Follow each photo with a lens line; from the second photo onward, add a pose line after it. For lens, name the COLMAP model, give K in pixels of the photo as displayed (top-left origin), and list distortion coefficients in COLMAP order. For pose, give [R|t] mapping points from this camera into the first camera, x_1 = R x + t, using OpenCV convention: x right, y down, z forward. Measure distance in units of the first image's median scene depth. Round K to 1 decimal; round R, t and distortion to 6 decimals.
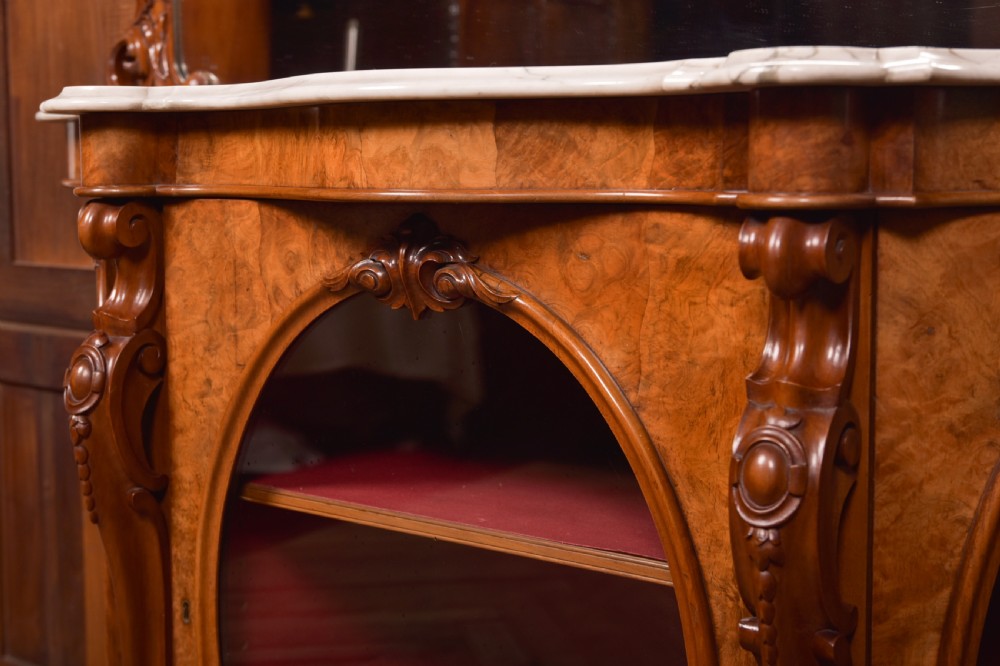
lens RADIAL K [[1486.8, 0, 417.1], [0, 1486.8, 289.6], [0, 0, 1]] dist [0.020660, 0.120549]
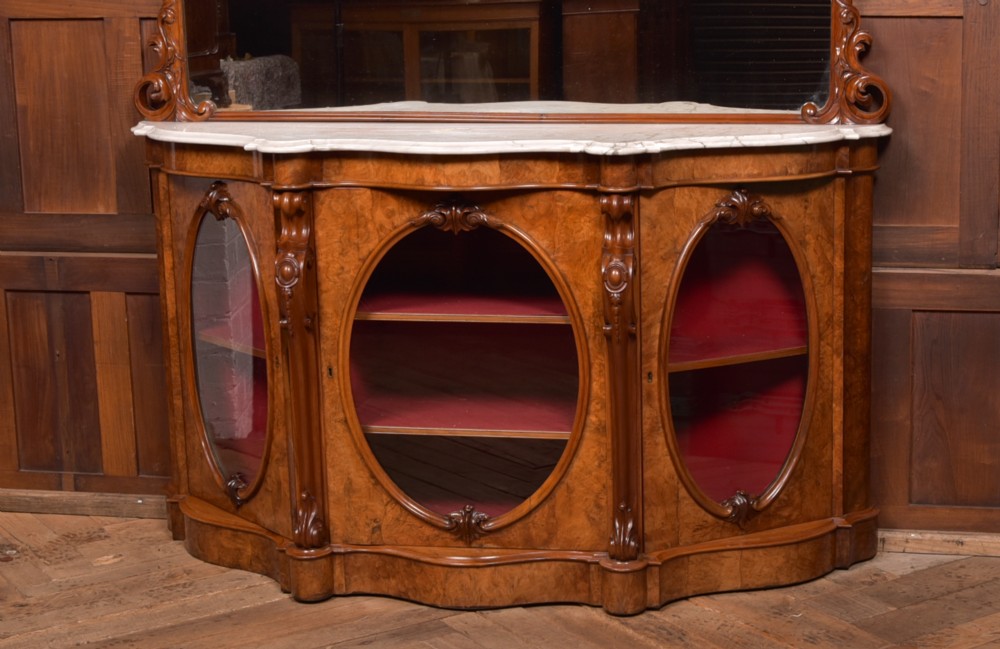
lens RADIAL K [[1933.1, 0, 701.9], [0, 1933.1, 313.8], [0, 0, 1]] dist [-0.072213, 0.167284]
pose [[0.852787, -0.098599, 0.512867, -1.453799], [0.048679, 0.992748, 0.109914, -0.202189], [-0.519985, -0.068768, 0.851403, -2.190629]]
